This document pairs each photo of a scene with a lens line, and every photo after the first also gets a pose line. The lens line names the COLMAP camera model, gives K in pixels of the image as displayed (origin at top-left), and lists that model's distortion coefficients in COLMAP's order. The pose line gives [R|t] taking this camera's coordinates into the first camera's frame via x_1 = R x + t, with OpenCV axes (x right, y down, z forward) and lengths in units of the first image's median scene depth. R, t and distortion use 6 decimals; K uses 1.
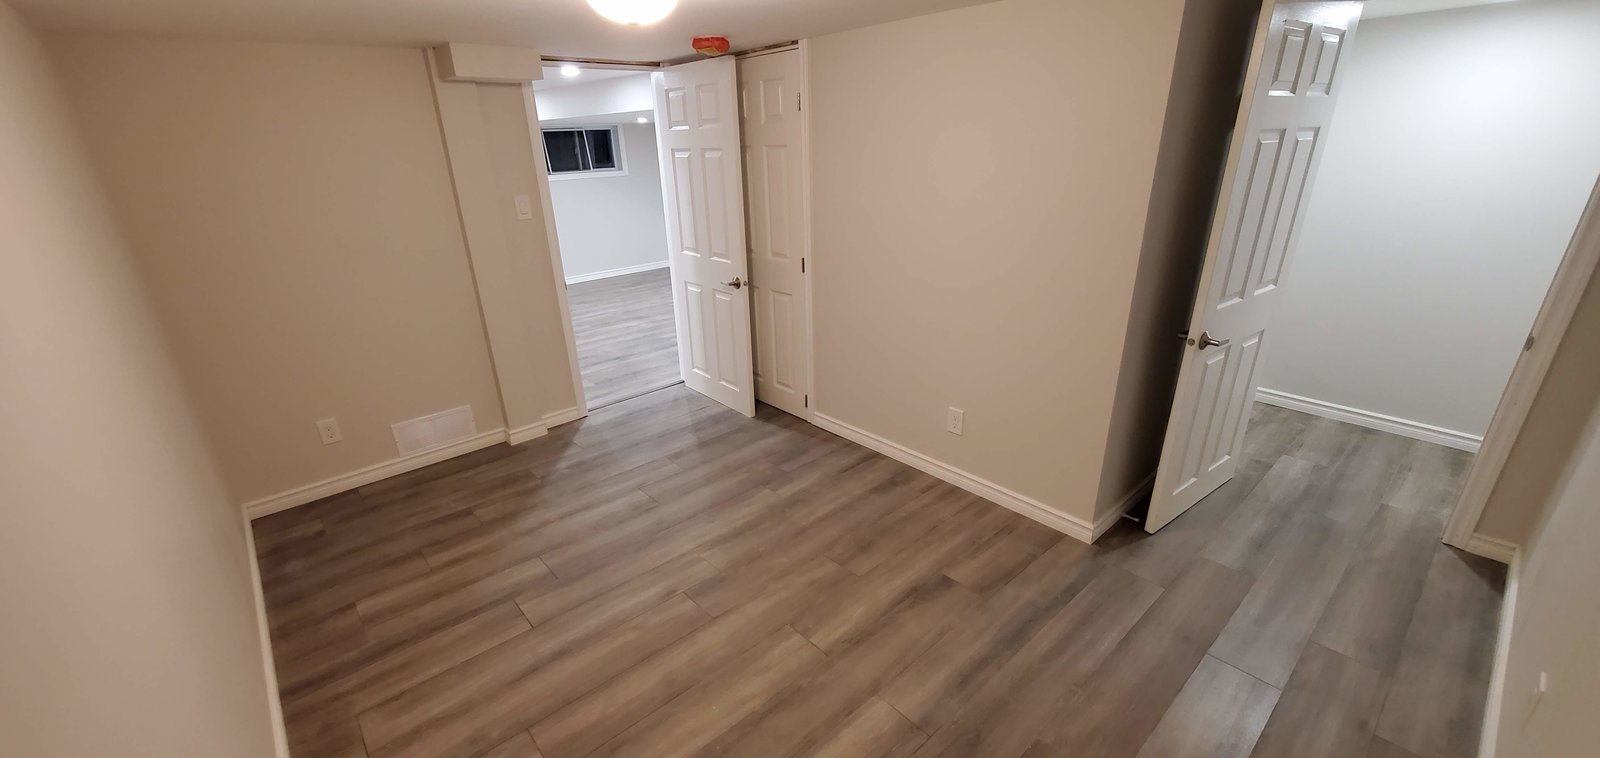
lens RADIAL K [[632.9, 0, 794.3], [0, 632.9, 394.3], [0, 0, 1]] dist [0.001500, 0.000315]
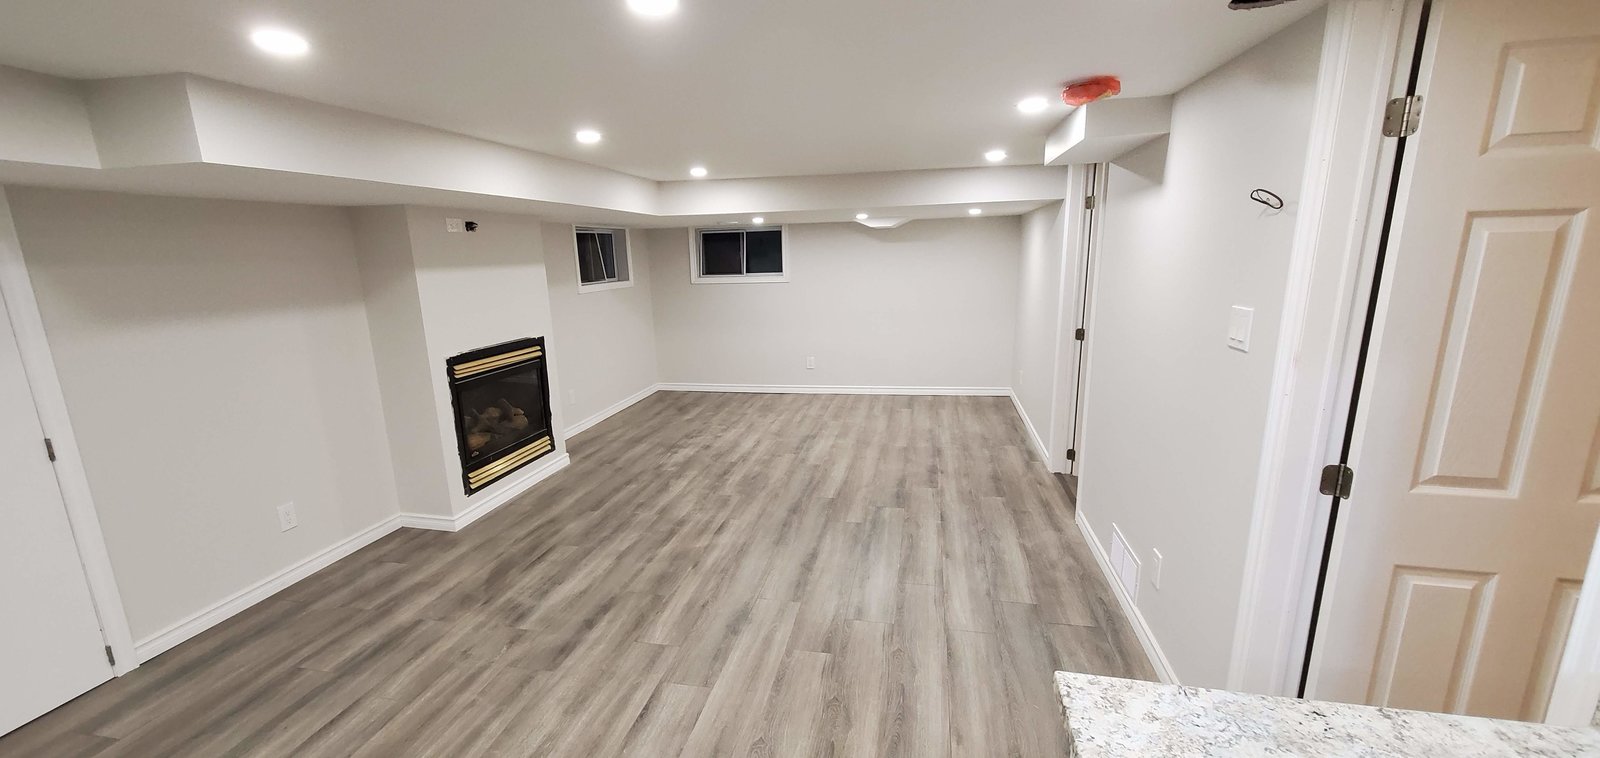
lens RADIAL K [[632.9, 0, 794.3], [0, 632.9, 394.3], [0, 0, 1]] dist [0.001500, 0.000315]
pose [[0.803238, -0.124188, 0.582568, -0.777054], [0.224990, 0.968829, -0.103686, -0.094985], [-0.551532, 0.214357, 0.806141, 0.311237]]
